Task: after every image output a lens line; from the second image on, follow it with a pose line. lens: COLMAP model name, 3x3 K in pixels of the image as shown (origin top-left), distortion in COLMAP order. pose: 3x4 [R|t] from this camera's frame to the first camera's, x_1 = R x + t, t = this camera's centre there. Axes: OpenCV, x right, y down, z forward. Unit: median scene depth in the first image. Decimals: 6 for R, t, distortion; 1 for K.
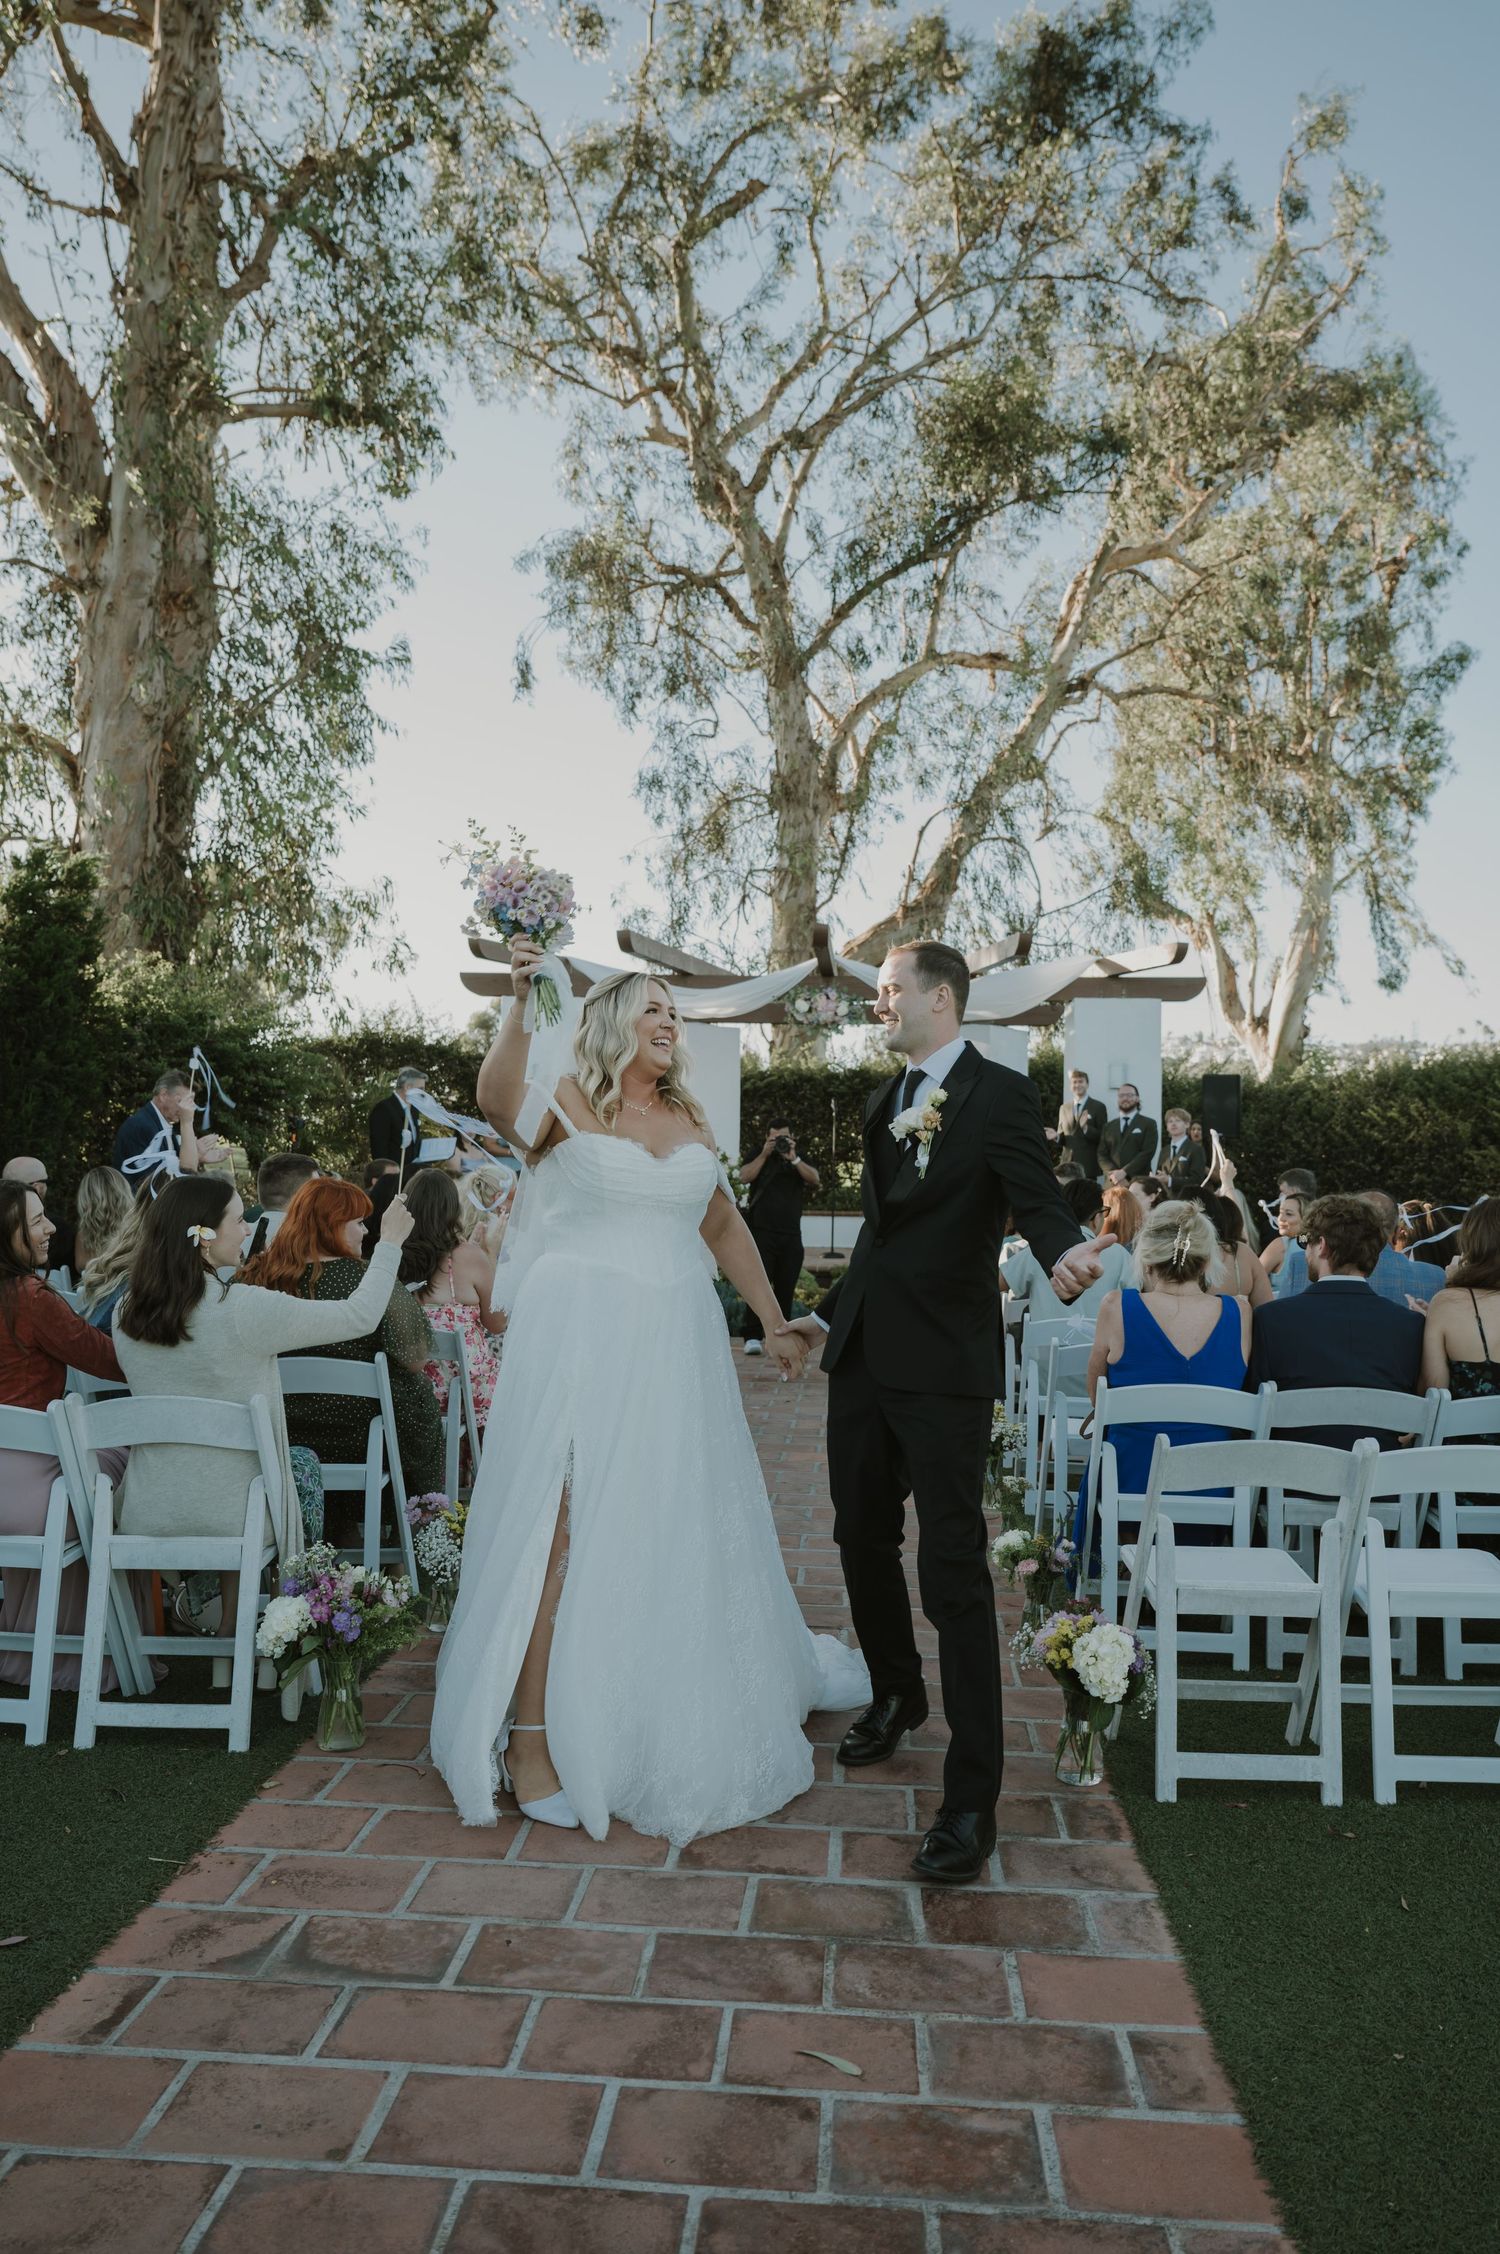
lens RADIAL K [[1633.6, 0, 741.1], [0, 1633.6, 1150.5], [0, 0, 1]] dist [-0.024347, -0.015730]
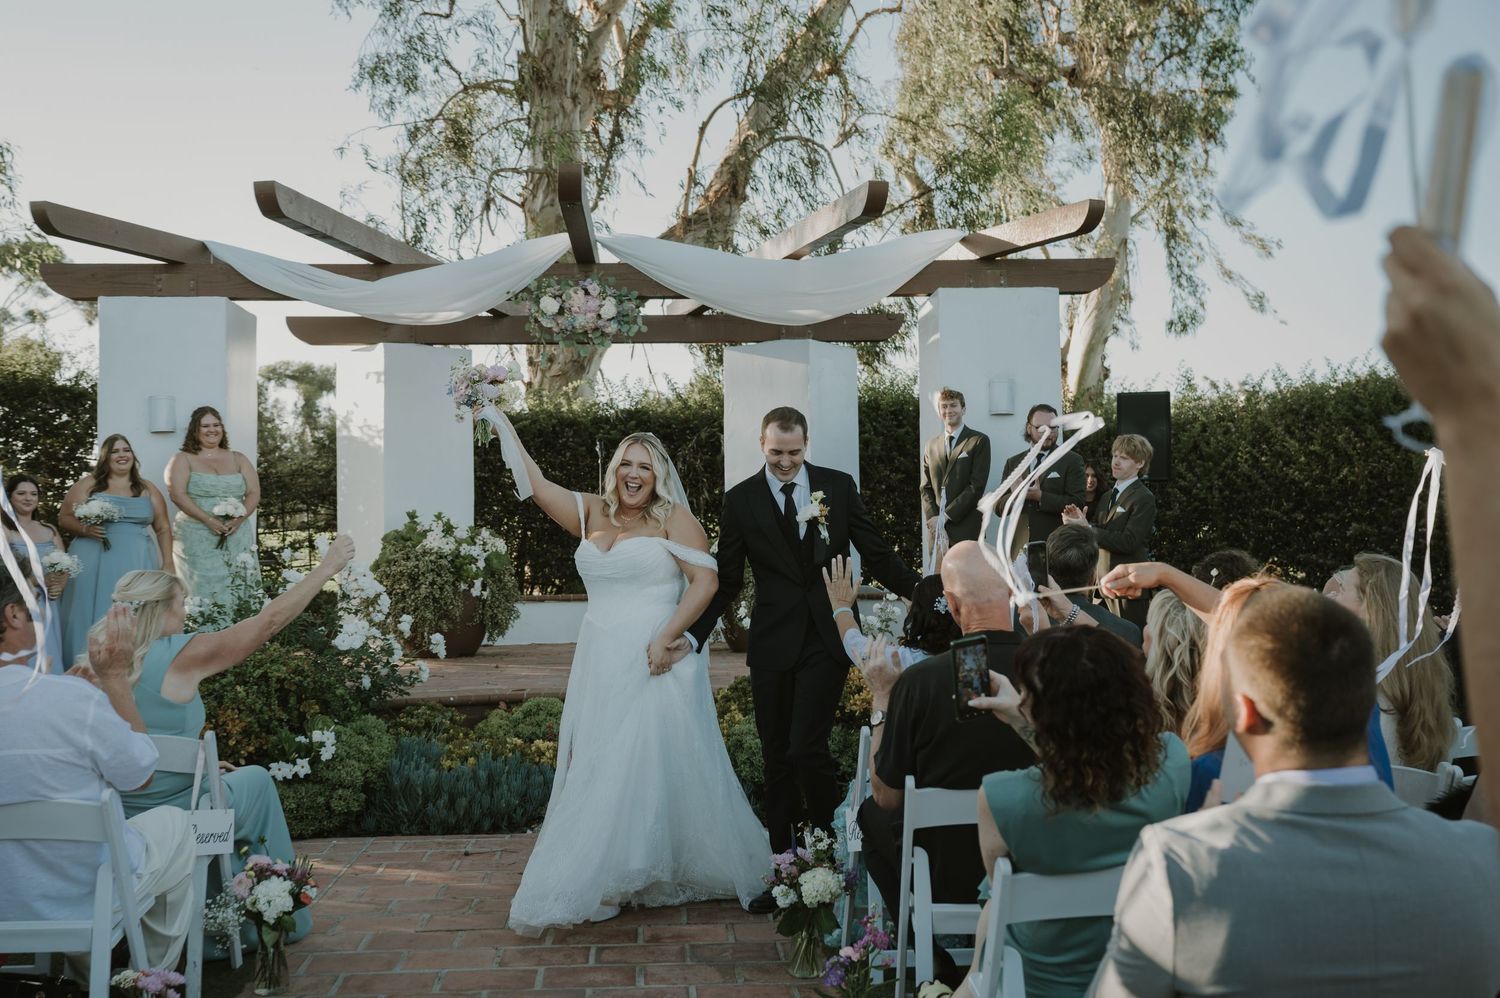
lens RADIAL K [[1624.3, 0, 750.8], [0, 1624.3, 491.4], [0, 0, 1]] dist [-0.004896, 0.000000]
pose [[0.989698, -0.025362, 0.140909, 0.013881], [0.027072, 0.999581, -0.010227, -0.000331], [-0.140591, 0.013937, 0.989970, 0.188452]]
